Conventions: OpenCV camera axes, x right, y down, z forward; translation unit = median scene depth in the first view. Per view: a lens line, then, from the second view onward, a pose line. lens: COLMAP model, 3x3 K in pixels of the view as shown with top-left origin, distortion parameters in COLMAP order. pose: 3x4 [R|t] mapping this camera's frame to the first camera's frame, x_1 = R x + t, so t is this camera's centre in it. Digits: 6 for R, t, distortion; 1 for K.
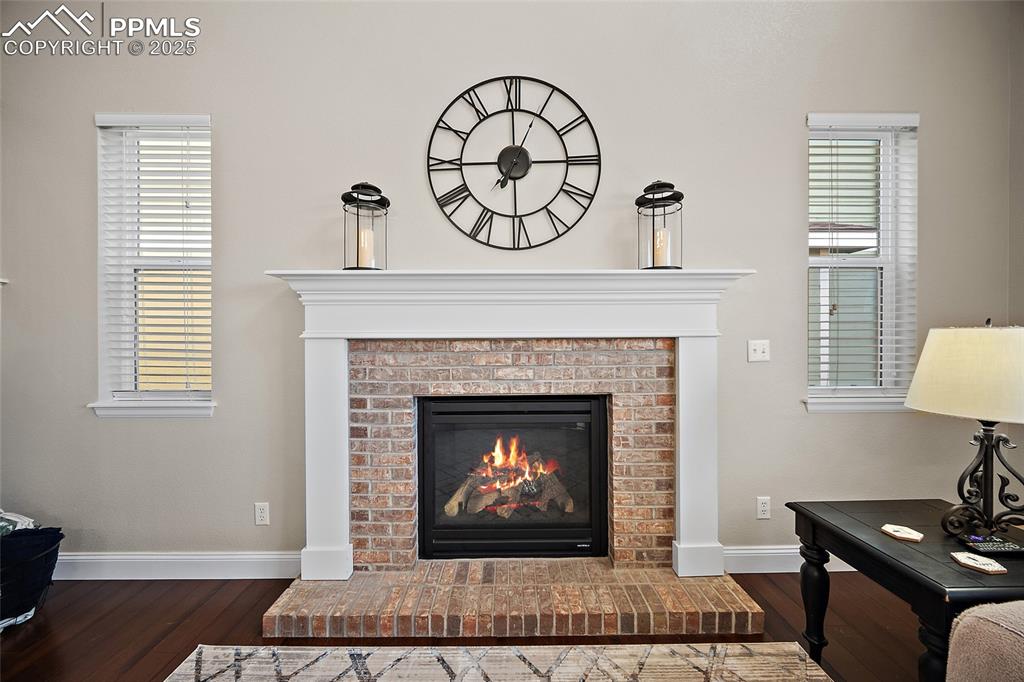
lens RADIAL K [[399.7, 0, 517.4], [0, 399.7, 340.5], [0, 0, 1]] dist [-0.001025, -0.000168]
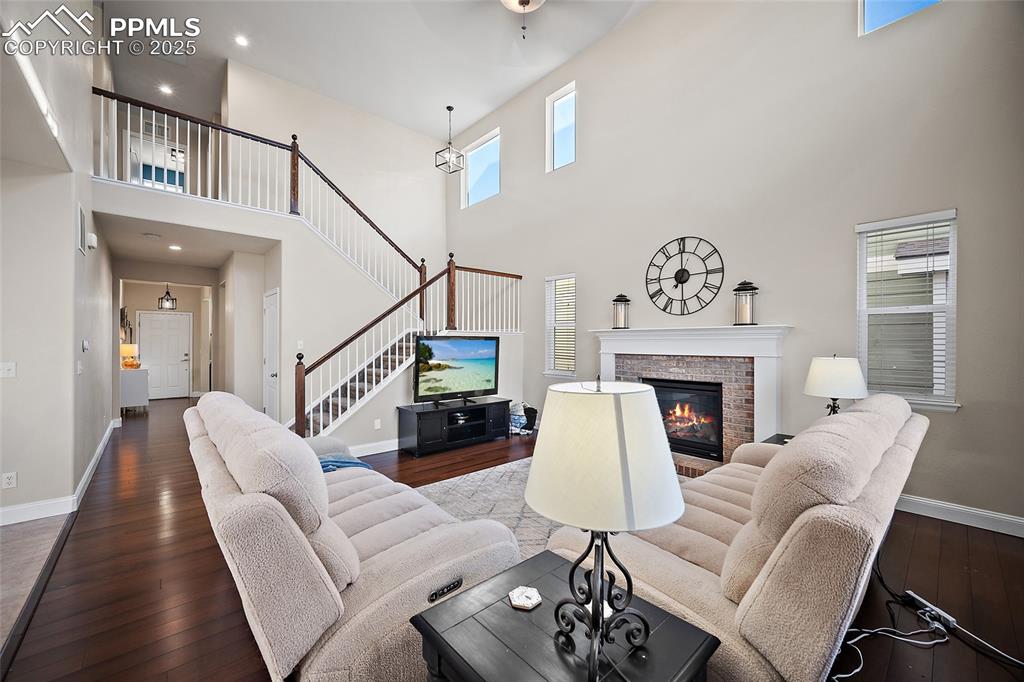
lens RADIAL K [[399.7, 0, 508.6], [0, 399.7, 343.0], [0, 0, 1]] dist [-0.001025, -0.000168]
pose [[0.661649, 0.004777, -0.749799, 1.049943], [-0.011344, 0.999929, -0.003639, -0.055051], [0.749728, 0.010913, 0.661656, -1.224653]]
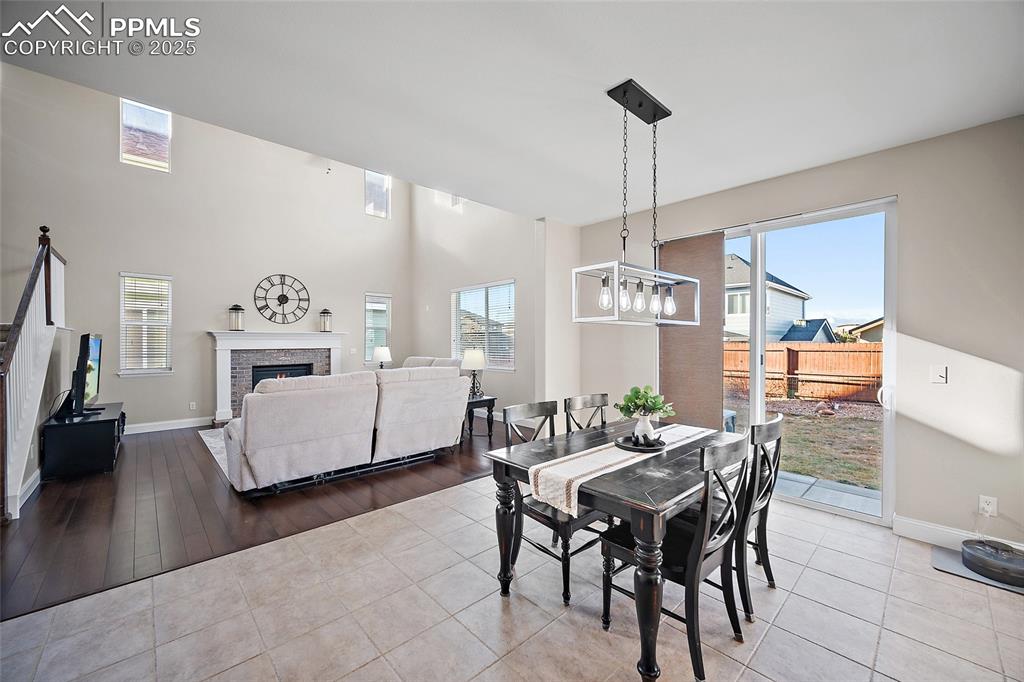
lens RADIAL K [[399.7, 0, 509.3], [0, 399.7, 343.0], [0, 0, 1]] dist [-0.001025, -0.000168]
pose [[0.739965, 0.000066, 0.672646, -0.925607], [0.002166, 0.999995, -0.002481, -0.045379], [-0.672642, 0.003293, 0.739960, -3.026500]]
